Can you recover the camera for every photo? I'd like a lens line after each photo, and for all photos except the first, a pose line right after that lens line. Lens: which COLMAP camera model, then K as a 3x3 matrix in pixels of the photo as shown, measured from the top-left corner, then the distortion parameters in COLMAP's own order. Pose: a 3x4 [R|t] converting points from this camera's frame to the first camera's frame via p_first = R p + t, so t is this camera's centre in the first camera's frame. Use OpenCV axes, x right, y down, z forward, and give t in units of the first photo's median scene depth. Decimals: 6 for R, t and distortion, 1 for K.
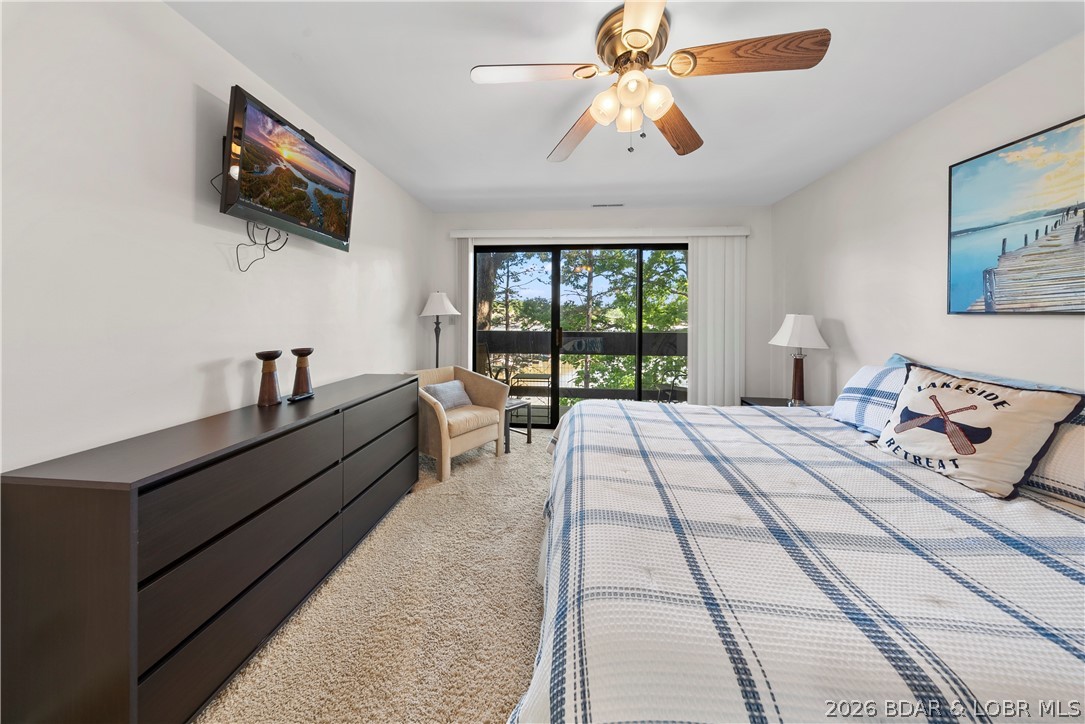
lens RADIAL K [[333.8, 0, 534.2], [0, 333.8, 315.0], [0, 0, 1]] dist [-0.000435, -0.001291]
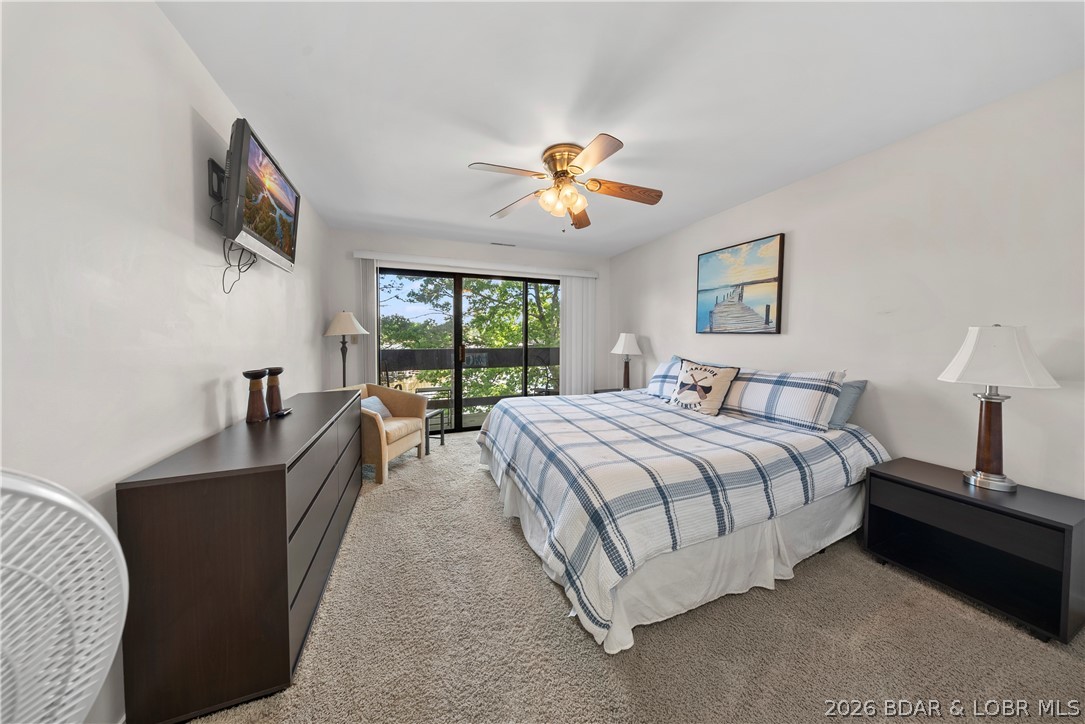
lens RADIAL K [[333.8, 0, 530.5], [0, 333.8, 345.5], [0, 0, 1]] dist [-0.000435, -0.001291]
pose [[0.898184, -0.019928, 0.439167, -0.428388], [0.003504, 0.999265, 0.038176, -0.007796], [-0.439605, -0.032750, 0.897594, -0.287174]]
